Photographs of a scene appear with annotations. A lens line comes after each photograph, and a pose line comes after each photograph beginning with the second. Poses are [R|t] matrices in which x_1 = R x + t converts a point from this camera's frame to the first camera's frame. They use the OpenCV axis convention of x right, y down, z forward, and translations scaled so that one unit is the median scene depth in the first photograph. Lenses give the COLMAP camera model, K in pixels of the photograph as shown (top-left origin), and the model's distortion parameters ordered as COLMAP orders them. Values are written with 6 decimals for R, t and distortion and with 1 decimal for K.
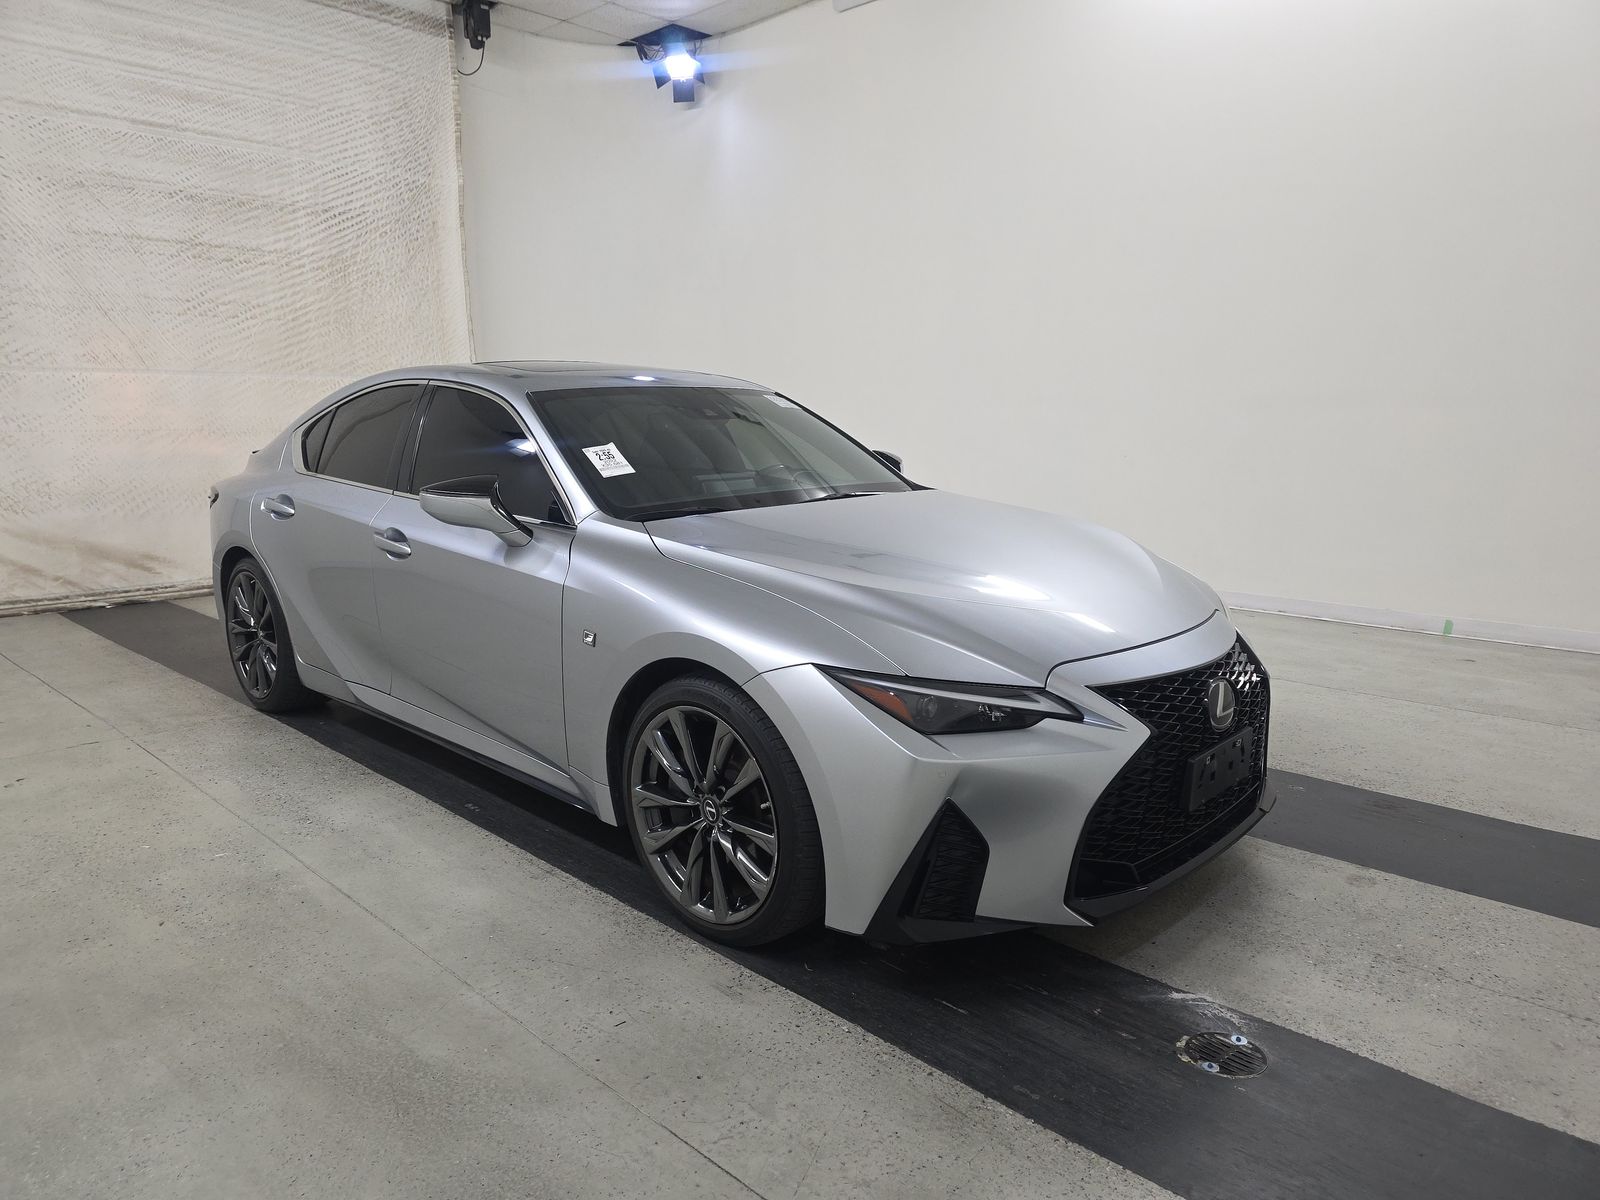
lens RADIAL K [[1074.3, 0, 812.6], [0, 1074.3, 596.6], [0, 0, 1]] dist [0.036182, -0.027465]
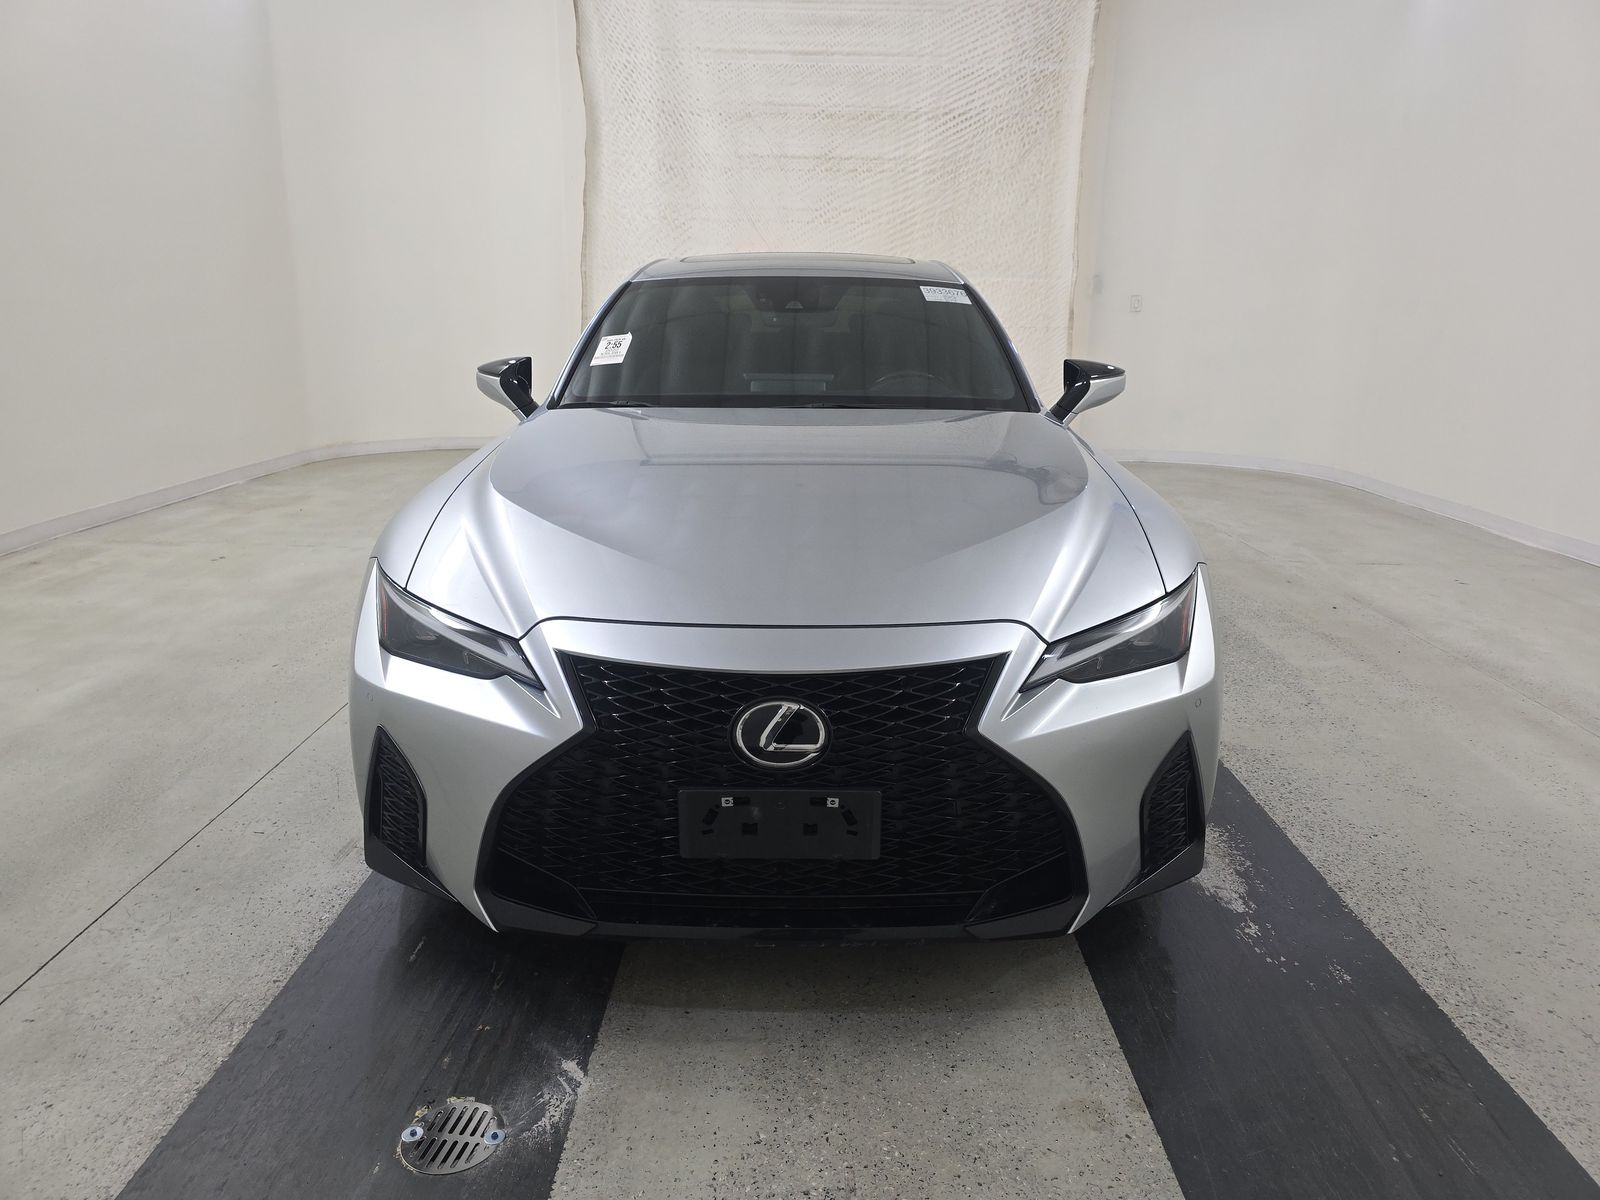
lens RADIAL K [[1074.3, 0, 808.2], [0, 1074.3, 597.5], [0, 0, 1]] dist [0.036182, -0.027465]
pose [[0.681054, 0.203298, -0.703445, 0.292929], [-0.144142, 0.979110, 0.143412, -0.030041], [0.717906, 0.003725, 0.696130, 0.183318]]
